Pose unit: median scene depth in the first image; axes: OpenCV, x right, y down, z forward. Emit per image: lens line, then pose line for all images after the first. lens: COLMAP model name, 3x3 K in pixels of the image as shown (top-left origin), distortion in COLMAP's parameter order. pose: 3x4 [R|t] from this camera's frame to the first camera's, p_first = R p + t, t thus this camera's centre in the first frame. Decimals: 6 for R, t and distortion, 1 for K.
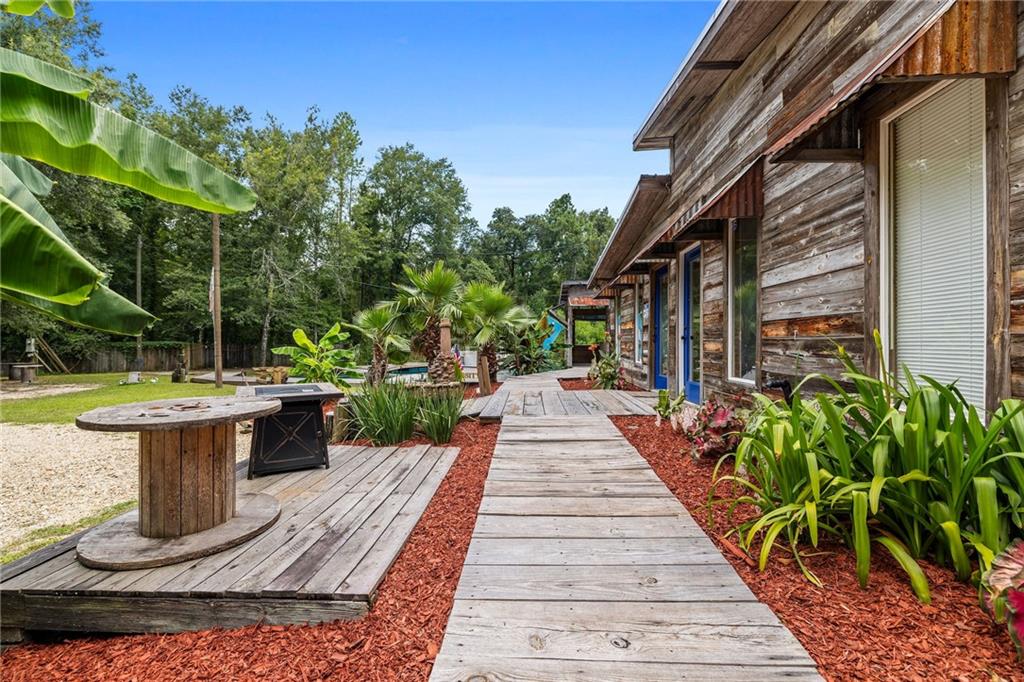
lens RADIAL K [[429.0, 0, 509.4], [0, 429.0, 342.3], [0, 0, 1]] dist [-0.002277, 0.000305]
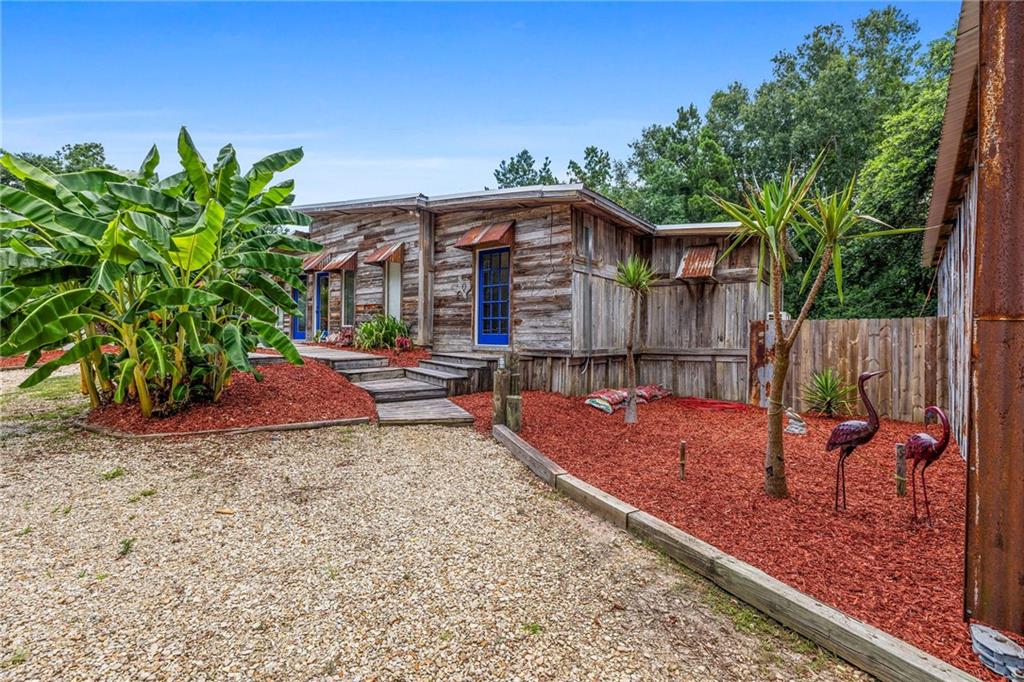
lens RADIAL K [[429.0, 0, 510.0], [0, 429.0, 342.2], [0, 0, 1]] dist [-0.002277, 0.000305]
pose [[0.562164, -0.004101, 0.827015, -1.495769], [-0.015329, 0.999764, 0.015378, 0.171217], [-0.826884, -0.021322, 0.561969, -1.845969]]
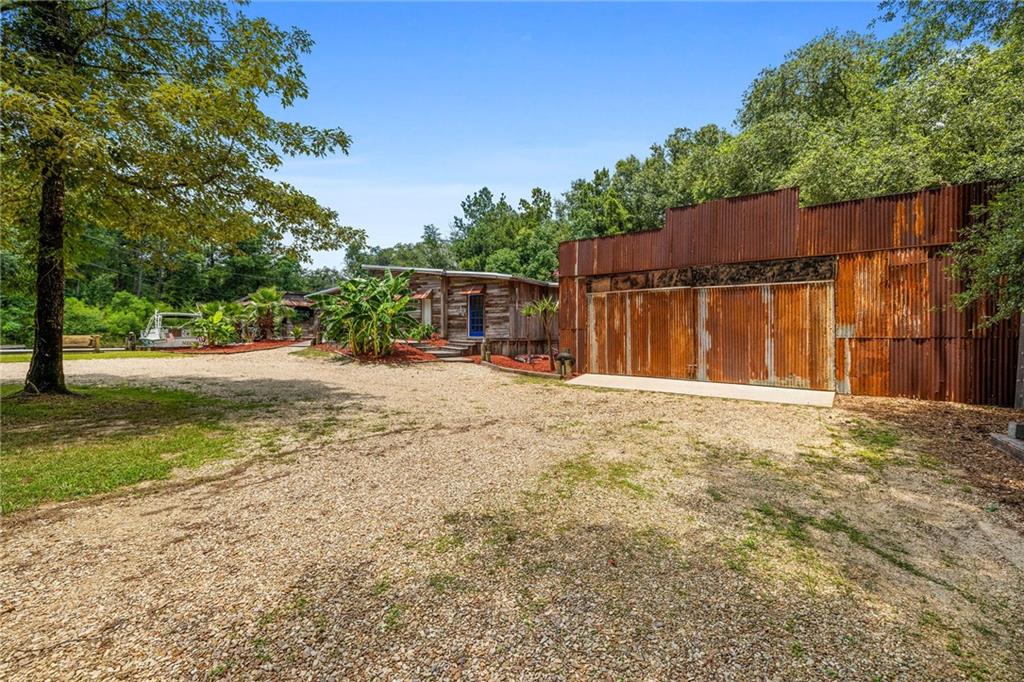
lens RADIAL K [[429.0, 0, 511.7], [0, 429.0, 338.6], [0, 0, 1]] dist [-0.002277, 0.000305]
pose [[0.480768, -0.005000, 0.876833, -4.544816], [-0.003558, 0.999964, 0.007653, 0.211392], [-0.876840, -0.006799, 0.480733, -3.683367]]
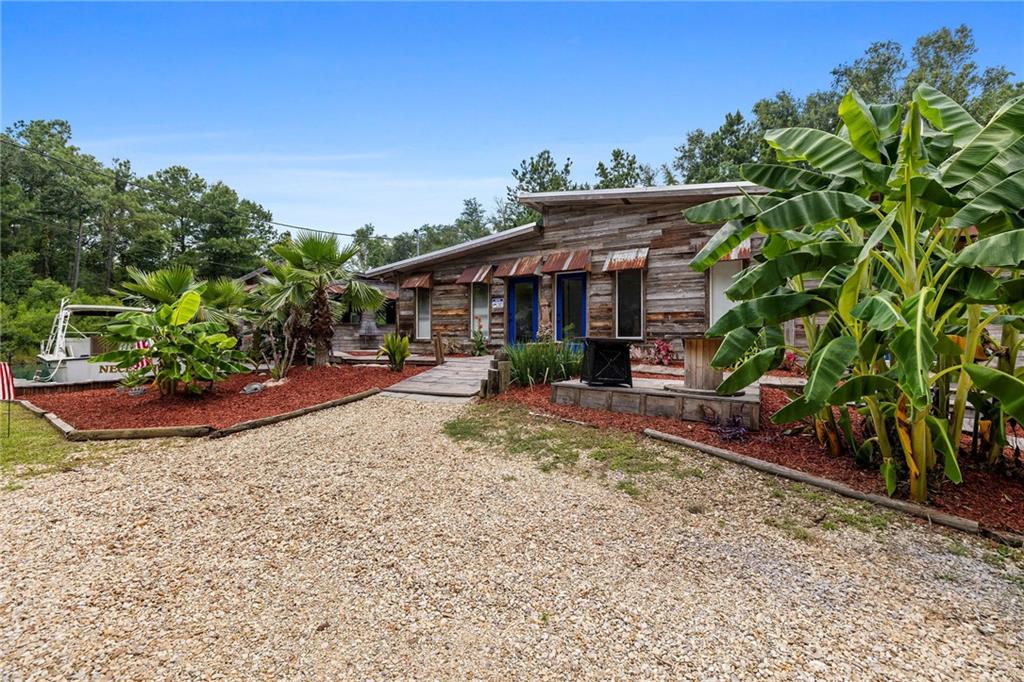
lens RADIAL K [[429.0, 0, 503.9], [0, 429.0, 335.0], [0, 0, 1]] dist [-0.002277, 0.000305]
pose [[0.453703, 0.008691, 0.891111, -2.318645], [-0.001752, 0.999959, -0.008861, 0.119692], [-0.891151, 0.002459, 0.453699, 0.674337]]
